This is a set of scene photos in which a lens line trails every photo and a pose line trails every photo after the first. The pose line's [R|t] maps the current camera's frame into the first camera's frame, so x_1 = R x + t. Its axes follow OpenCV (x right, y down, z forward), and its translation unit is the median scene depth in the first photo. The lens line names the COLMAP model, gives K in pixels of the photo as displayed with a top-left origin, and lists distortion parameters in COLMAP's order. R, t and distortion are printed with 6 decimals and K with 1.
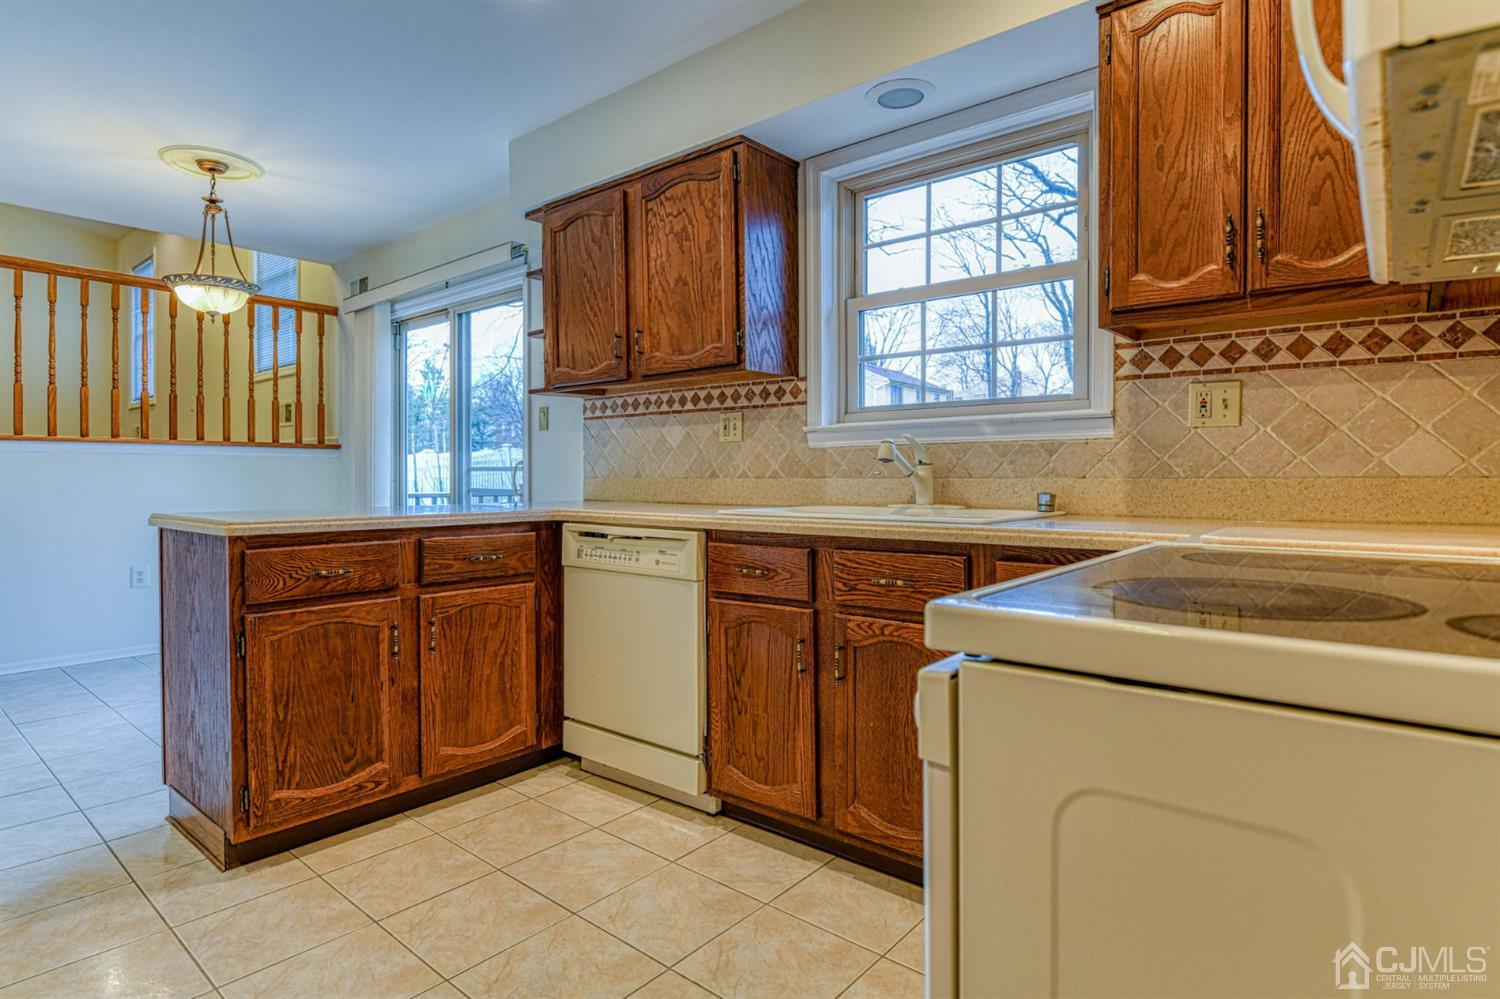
lens RADIAL K [[773.1, 0, 750.6], [0, 773.1, 493.4], [0, 0, 1]] dist [-0.003397, -0.001492]
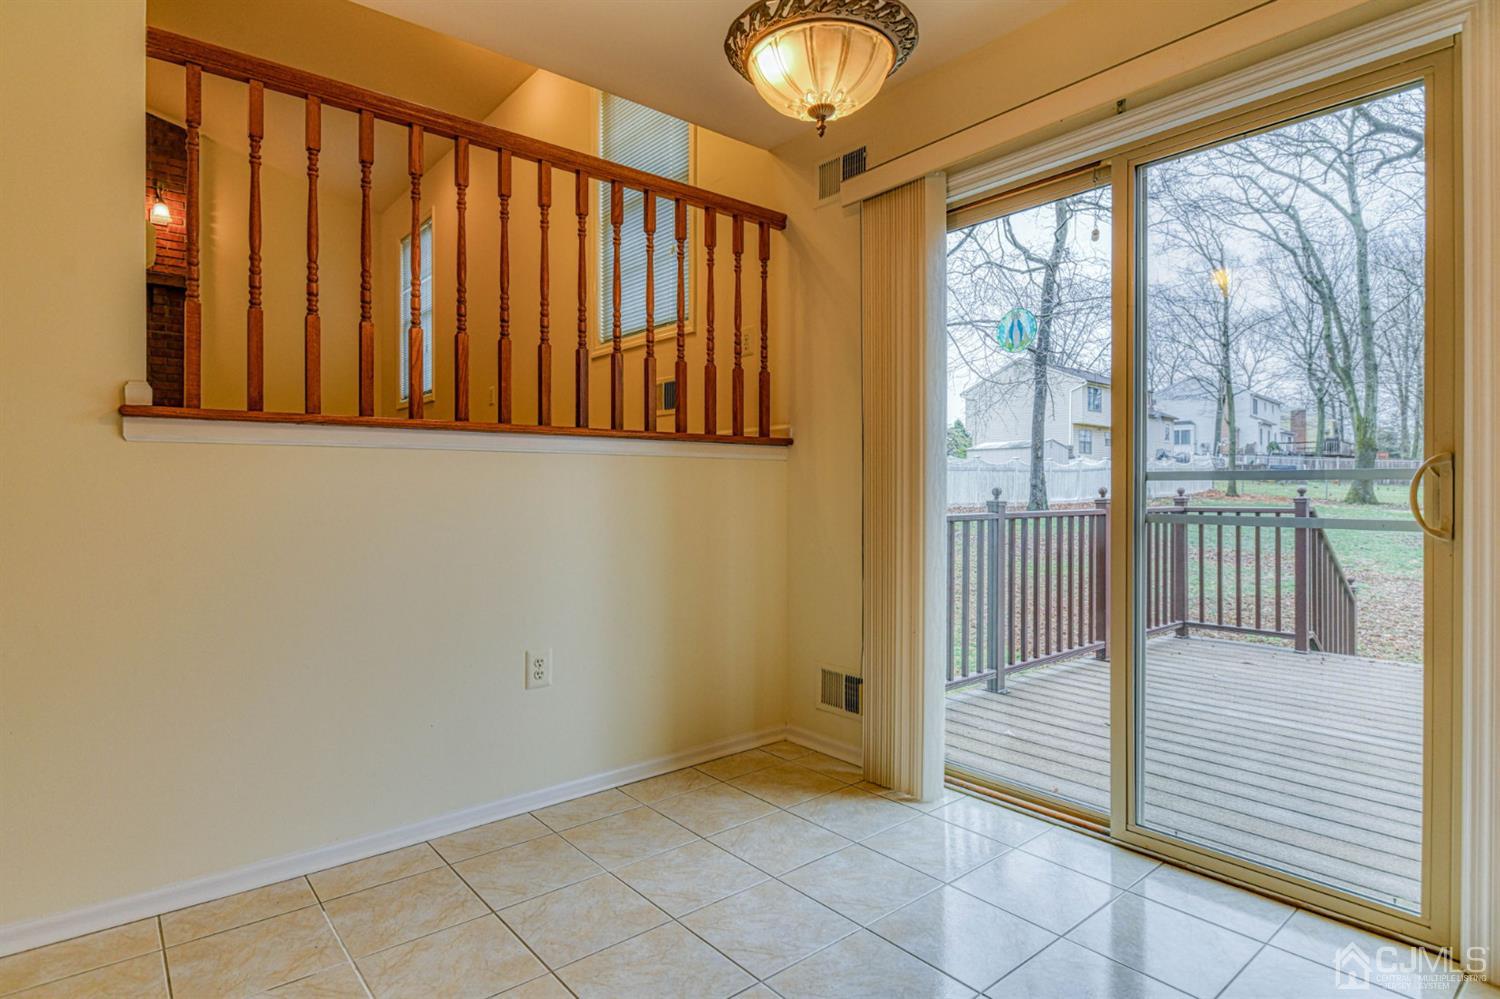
lens RADIAL K [[799.5, 0, 747.8], [0, 799.5, 483.6], [0, 0, 1]] dist [0.025396, -0.000850]
pose [[0.984258, -0.007335, -0.176585, -0.863030], [0.001453, 0.999440, -0.033416, -0.013570], [0.176731, 0.032633, 0.983718, 0.717109]]
